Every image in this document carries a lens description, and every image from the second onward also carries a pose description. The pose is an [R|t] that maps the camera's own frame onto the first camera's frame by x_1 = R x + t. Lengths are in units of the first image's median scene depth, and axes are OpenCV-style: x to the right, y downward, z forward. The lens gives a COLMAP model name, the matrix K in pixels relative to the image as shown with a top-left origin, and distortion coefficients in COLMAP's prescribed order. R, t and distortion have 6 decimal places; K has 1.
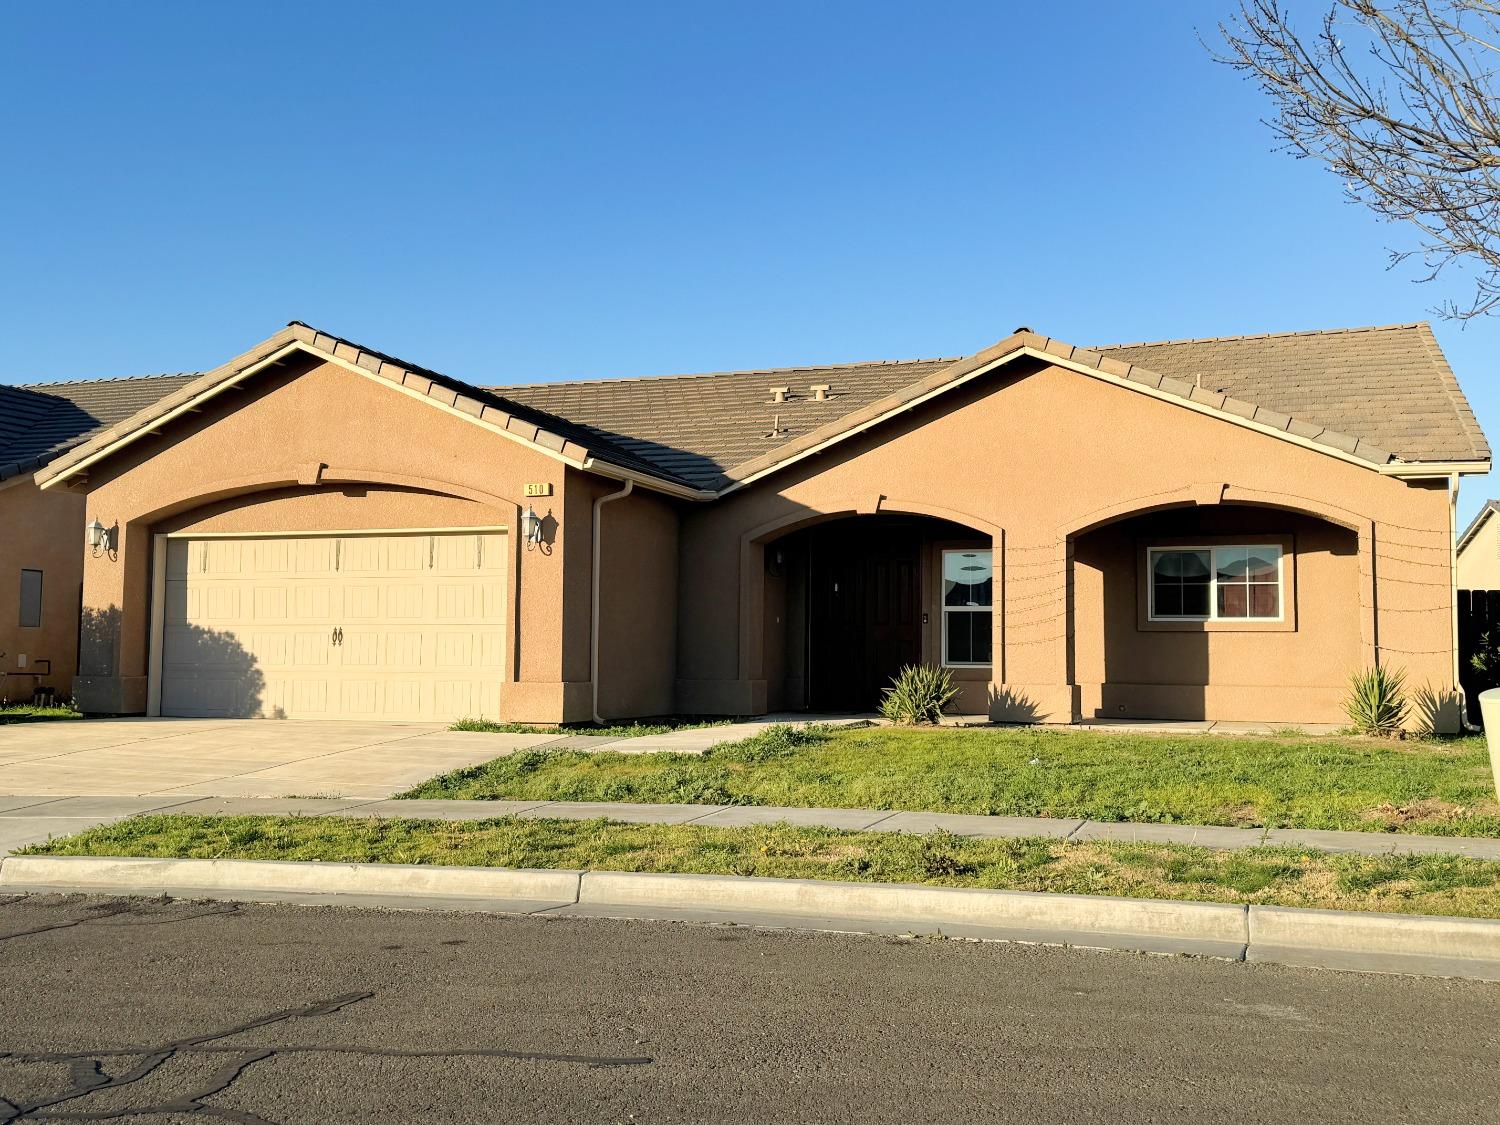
lens RADIAL K [[1435.2, 0, 757.7], [0, 1435.2, 565.2], [0, 0, 1]] dist [0.197001, -0.393191]
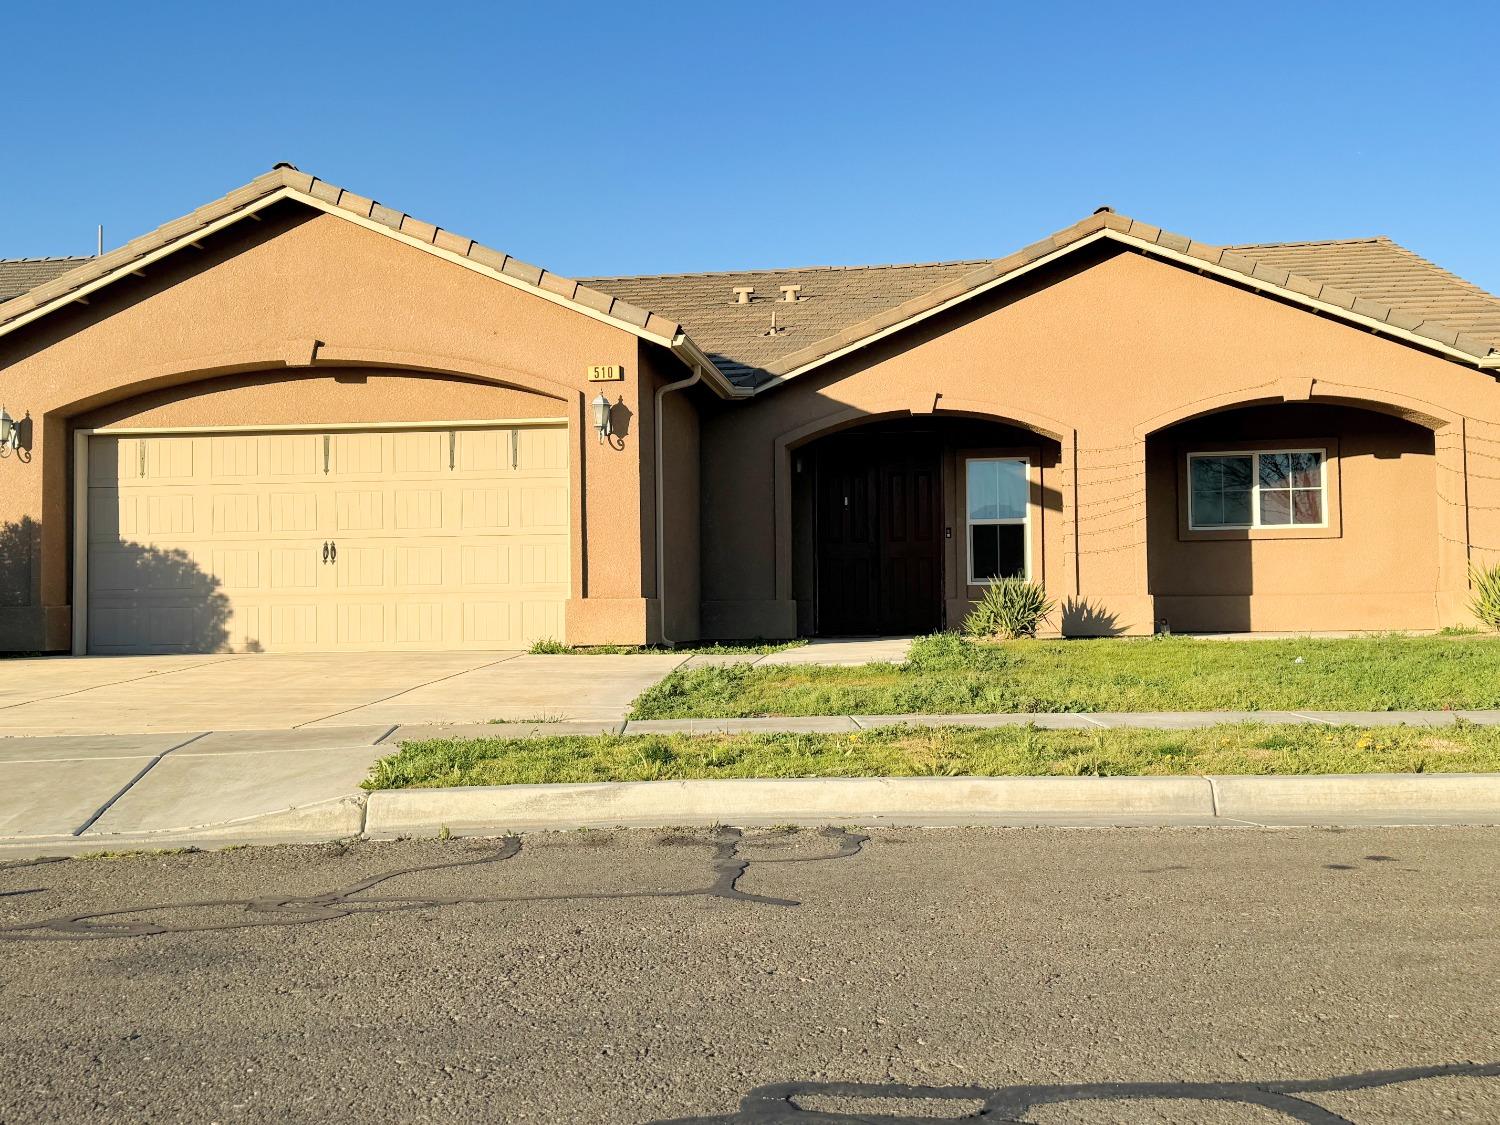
lens RADIAL K [[1435.2, 0, 757.7], [0, 1435.2, 565.2], [0, 0, 1]] dist [0.197001, -0.393191]
pose [[0.976948, -0.012933, 0.213083, -0.223013], [0.006942, 0.999560, 0.028837, 0.033436], [-0.213363, -0.026693, 0.976608, 0.131788]]
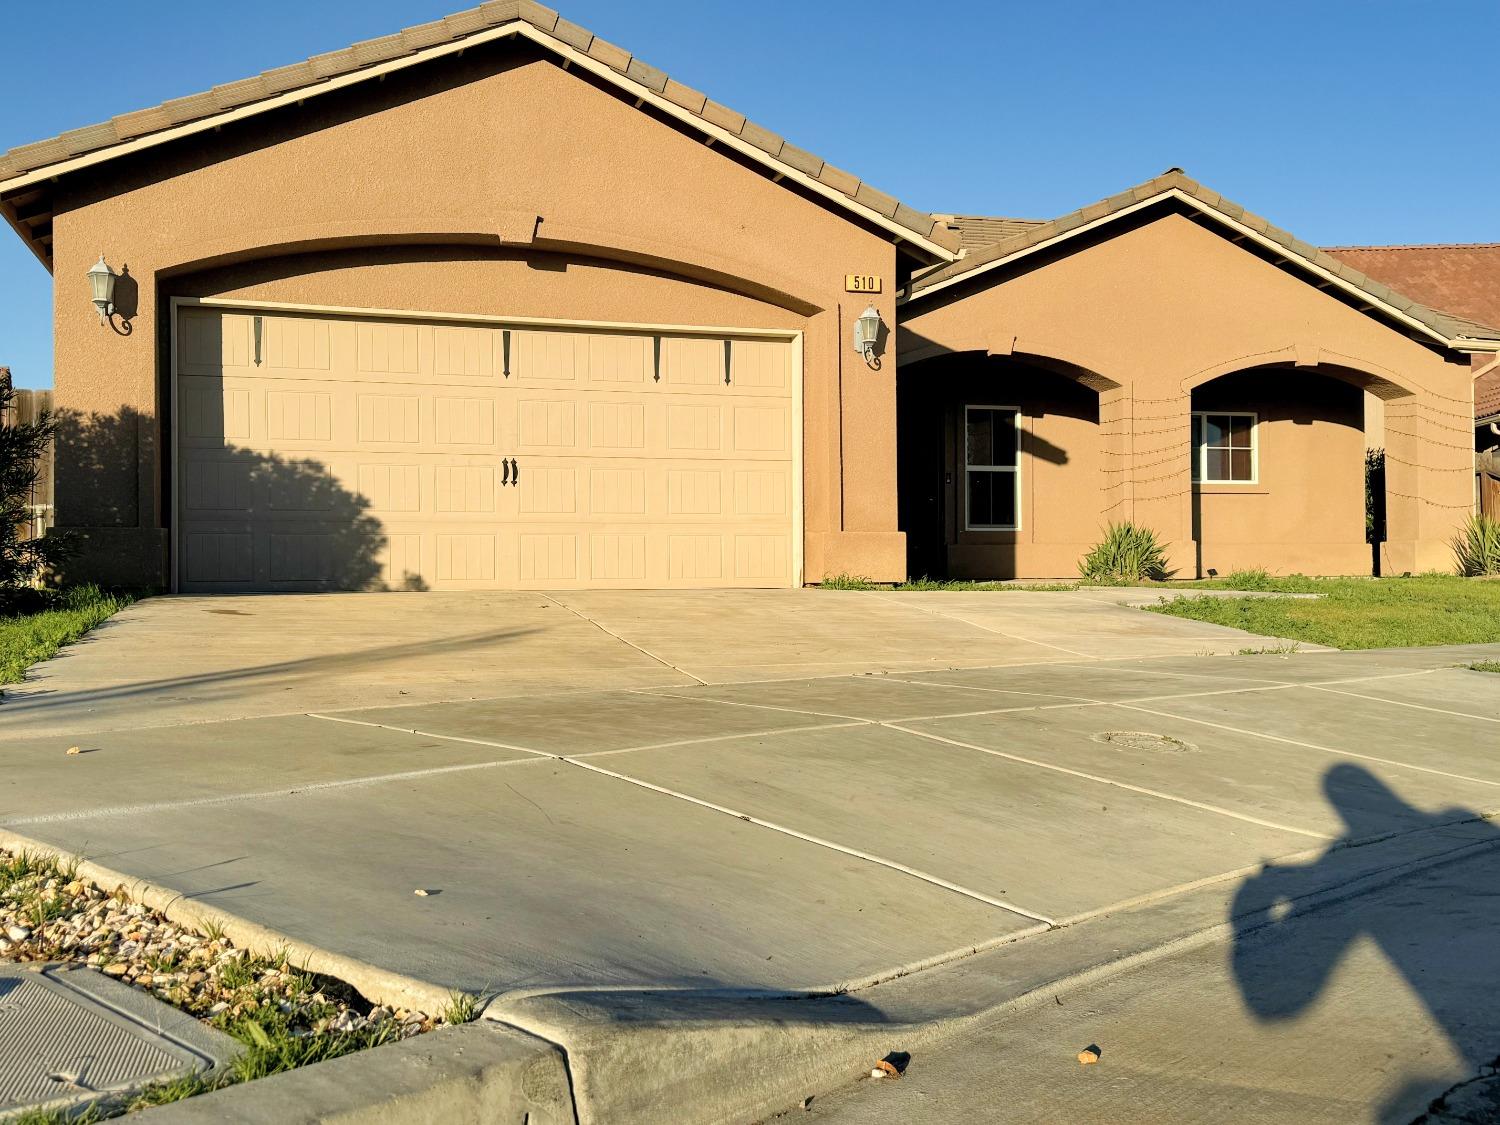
lens RADIAL K [[1435.2, 0, 757.7], [0, 1435.2, 565.2], [0, 0, 1]] dist [0.197001, -0.393191]
pose [[0.794659, -0.009606, 0.606980, -0.604923], [-0.026456, 0.998377, 0.050437, 0.054935], [-0.606479, -0.056138, 0.793115, 0.369600]]
